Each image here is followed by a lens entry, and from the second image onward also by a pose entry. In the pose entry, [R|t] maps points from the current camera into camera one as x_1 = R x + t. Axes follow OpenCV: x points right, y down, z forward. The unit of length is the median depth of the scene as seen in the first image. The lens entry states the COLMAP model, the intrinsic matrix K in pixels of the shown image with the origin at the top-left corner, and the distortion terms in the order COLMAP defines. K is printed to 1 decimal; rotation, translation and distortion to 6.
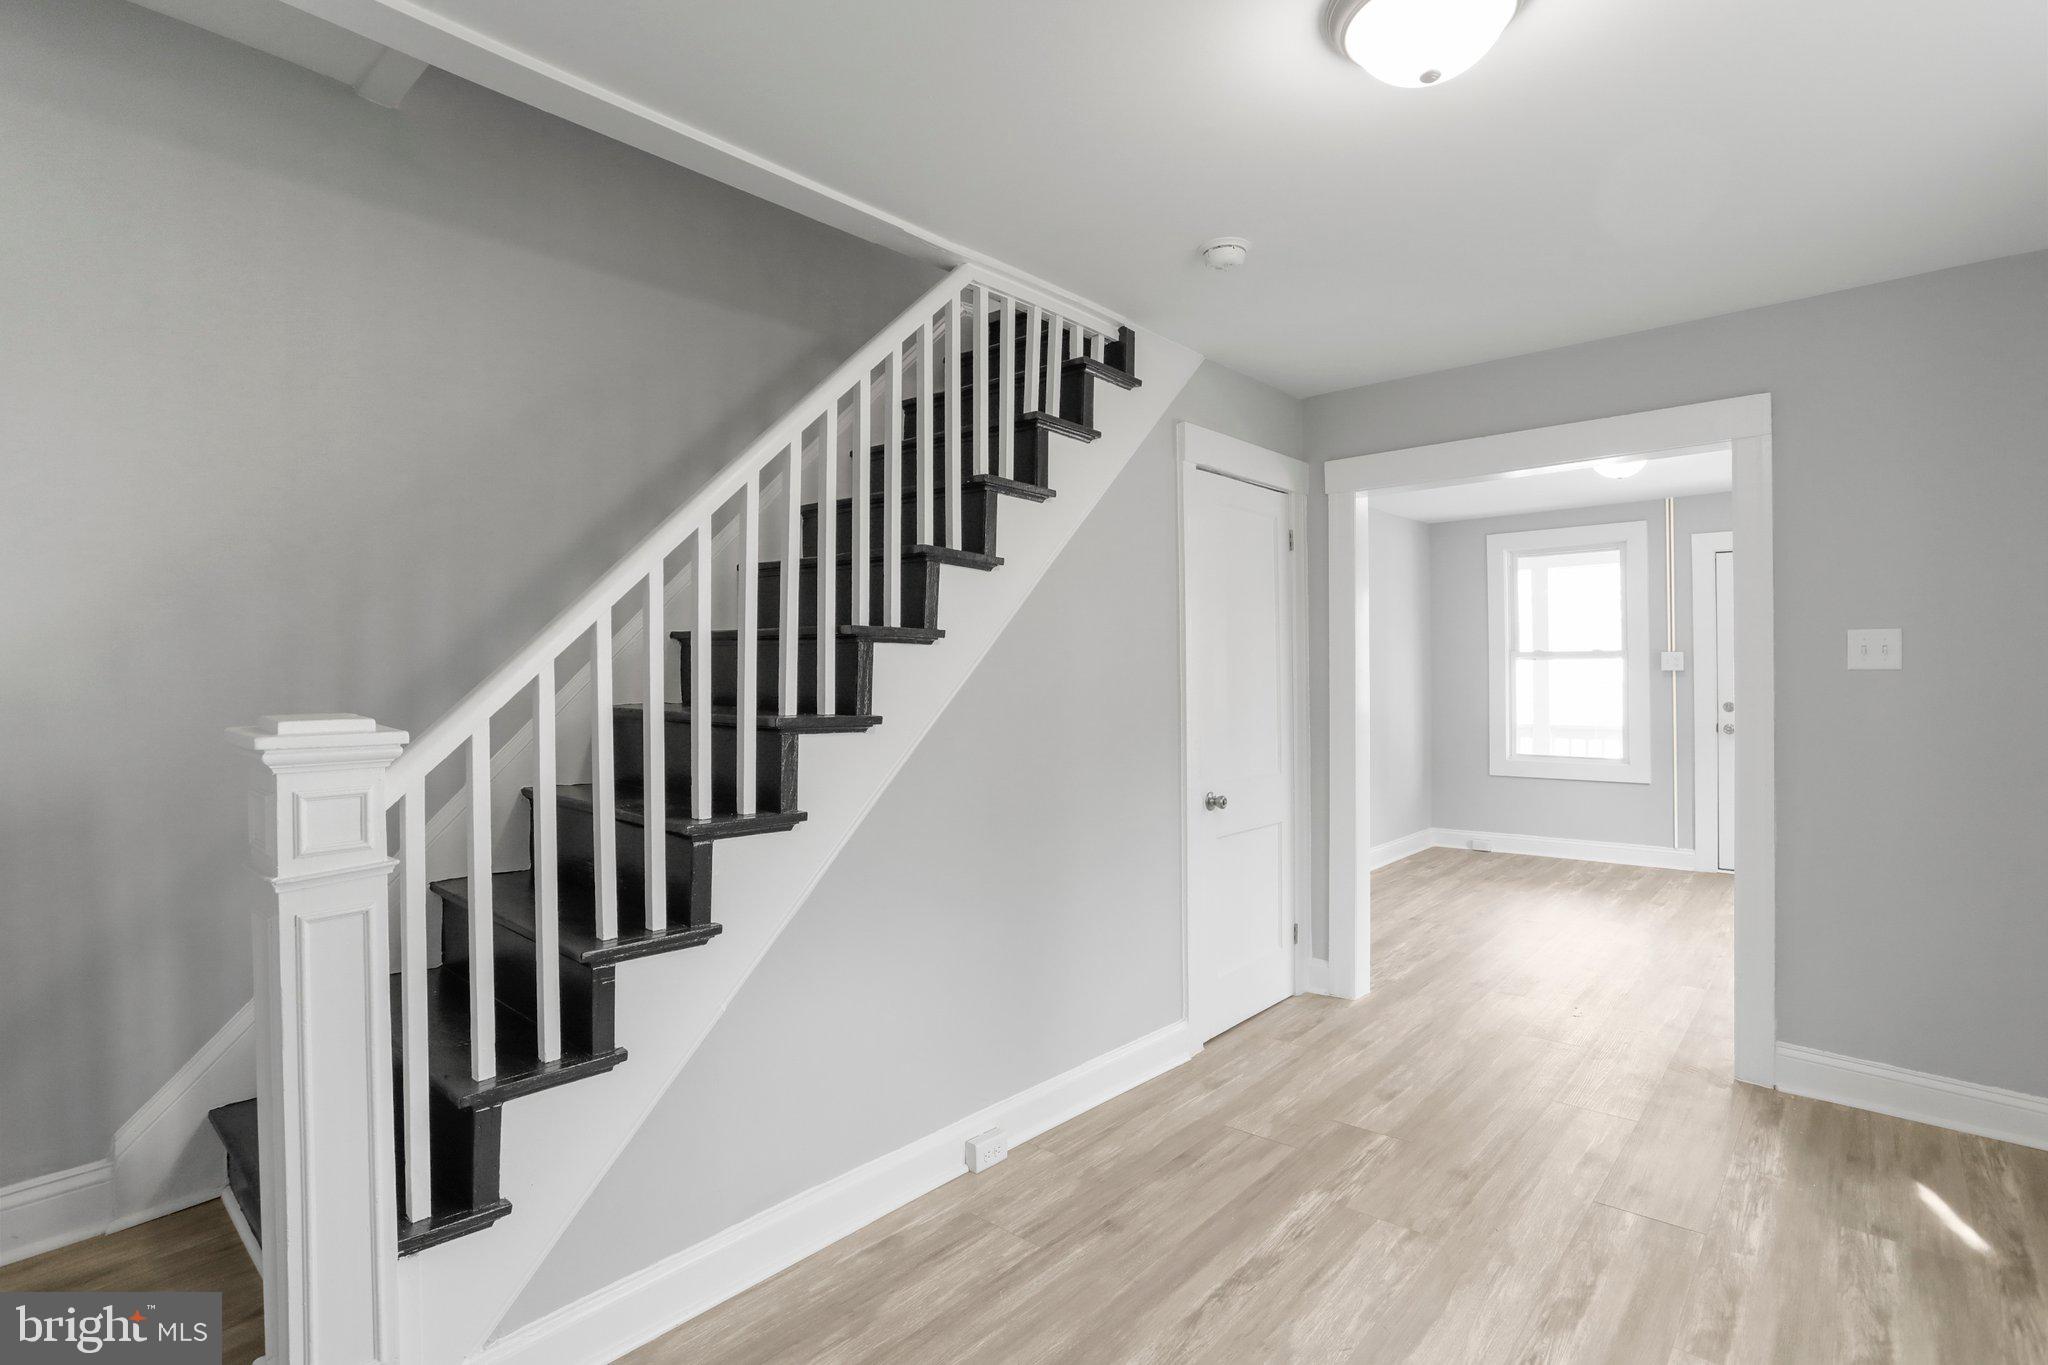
lens RADIAL K [[987.9, 0, 1016.8], [0, 987.9, 672.5], [0, 0, 1]] dist [-0.046789, 0.023514]
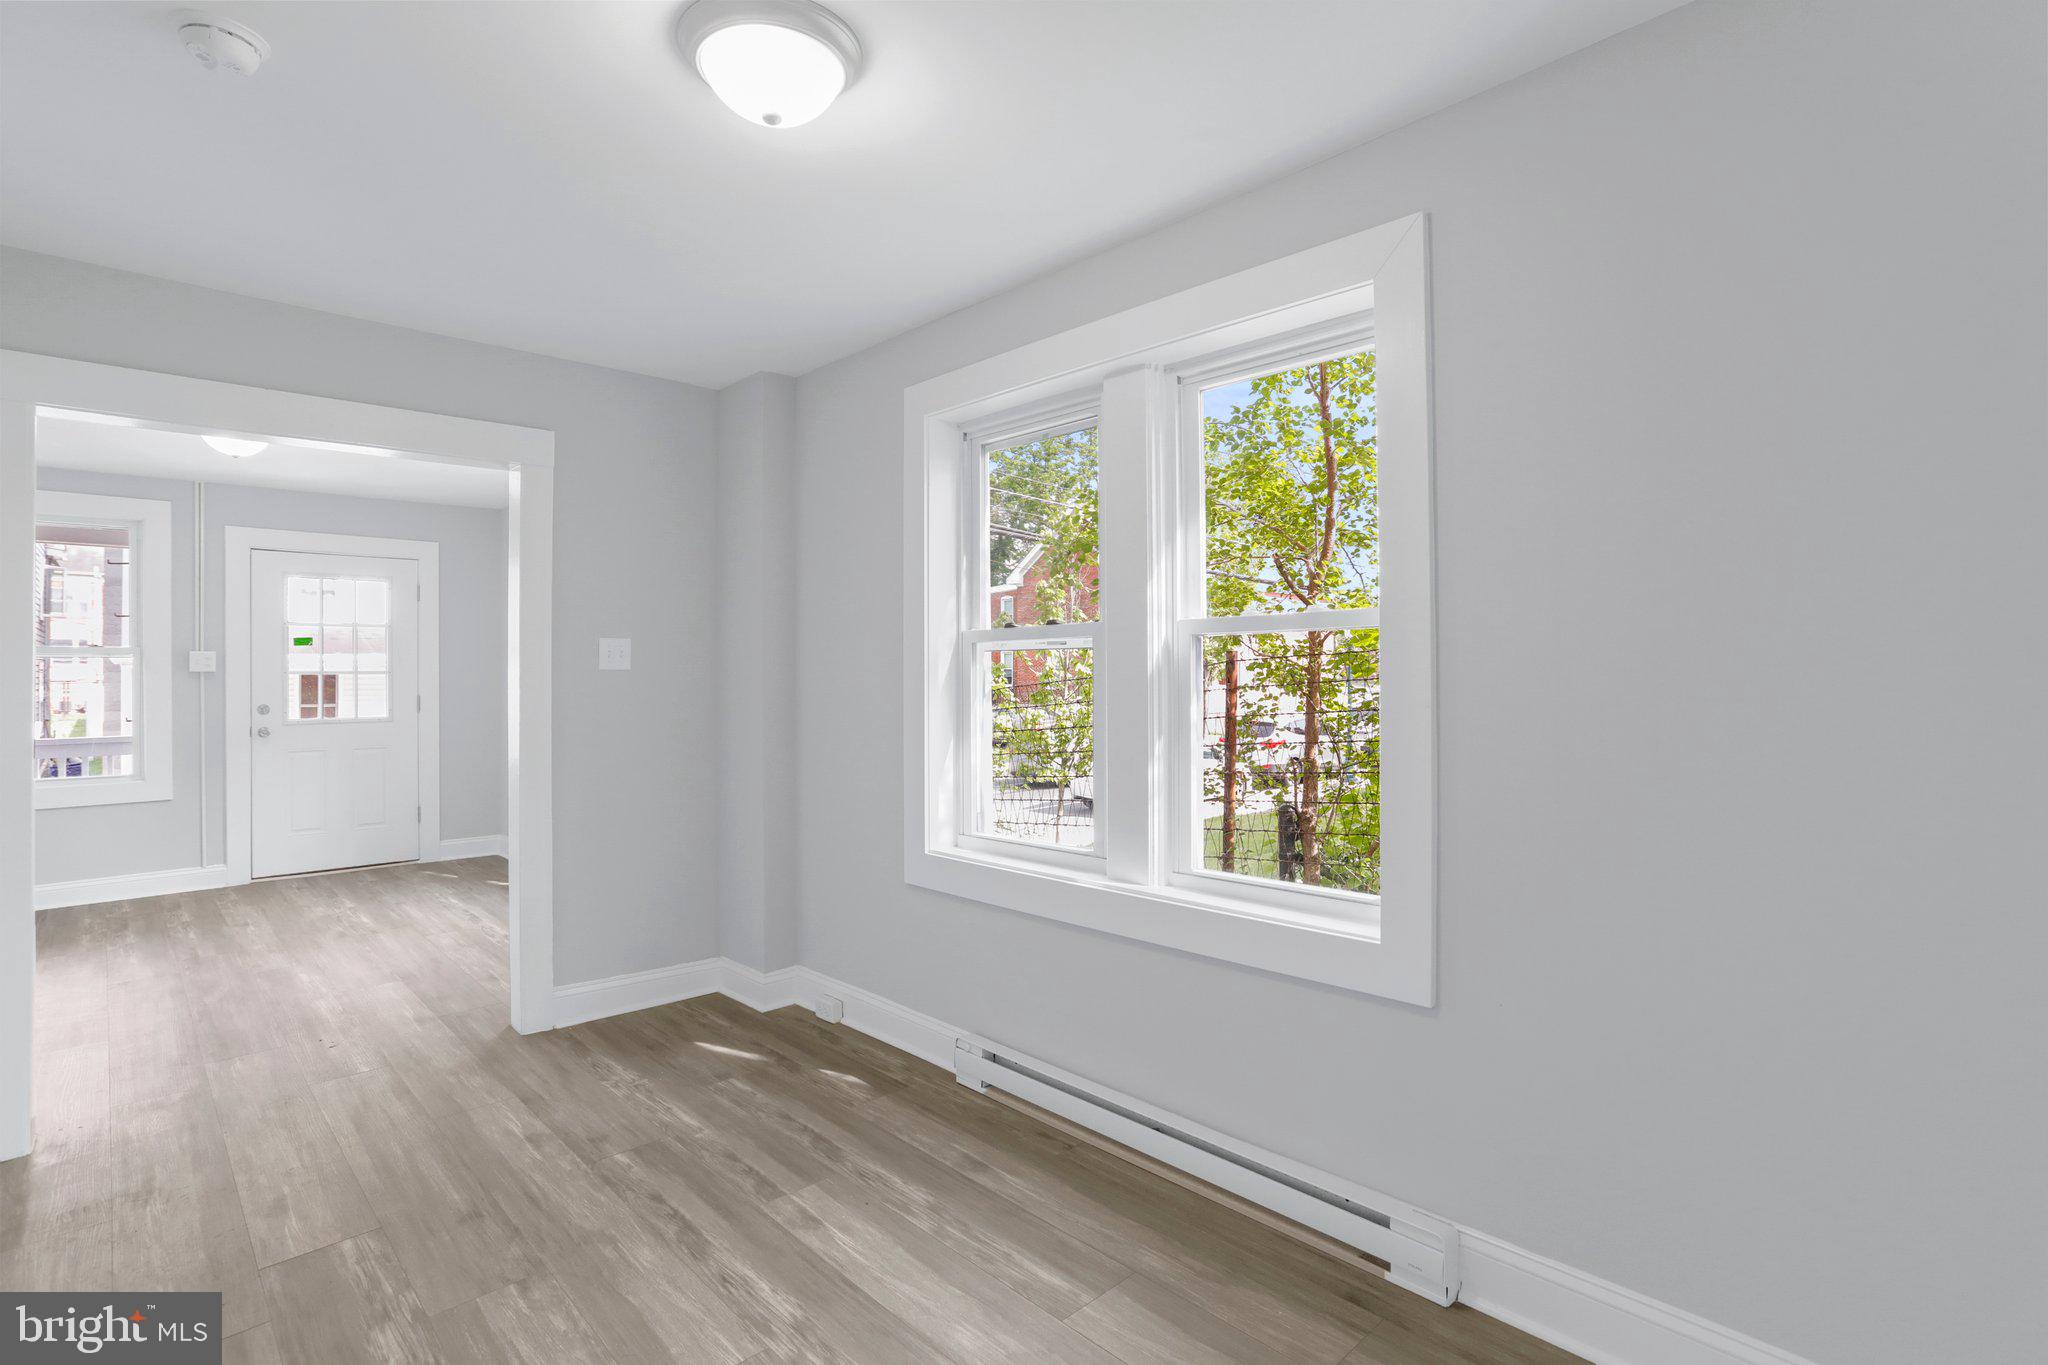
lens RADIAL K [[987.9, 0, 1016.8], [0, 987.9, 672.5], [0, 0, 1]] dist [-0.046789, 0.023514]
pose [[0.083186, 0.006967, 0.996510, -0.385119], [-0.002285, 0.999974, -0.006801, 0.007871], [-0.996531, -0.001712, 0.083200, 0.384105]]
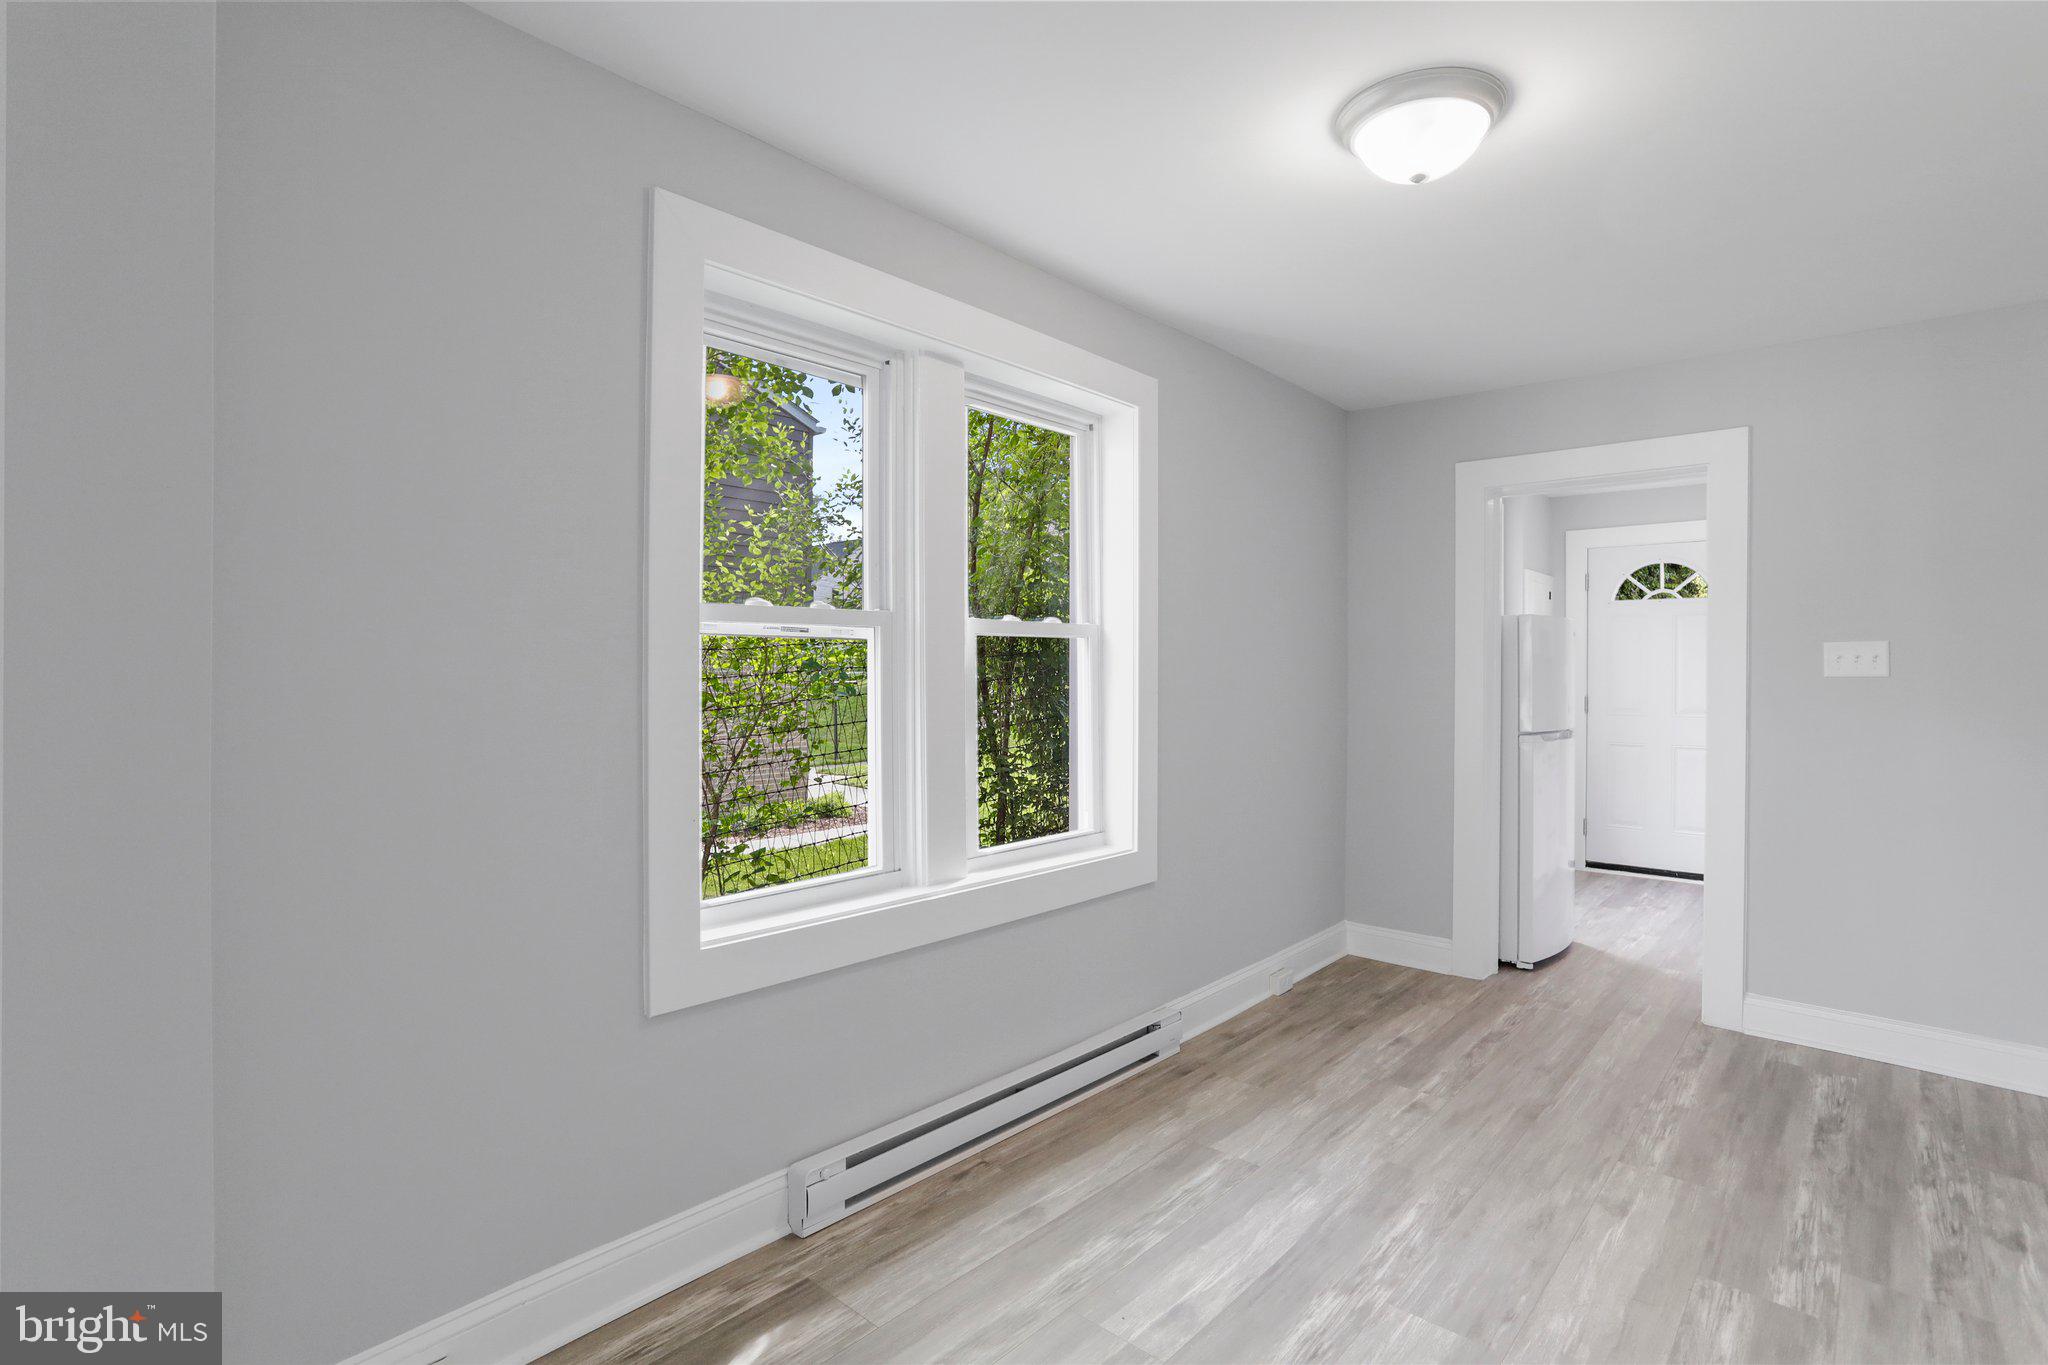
lens RADIAL K [[987.9, 0, 1016.8], [0, 987.9, 672.5], [0, 0, 1]] dist [-0.046789, 0.023514]
pose [[-0.999987, -0.001840, 0.004715, 0.565089], [-0.001881, 0.999960, -0.008755, 0.015434], [-0.004699, -0.008764, -0.999951, 1.351738]]
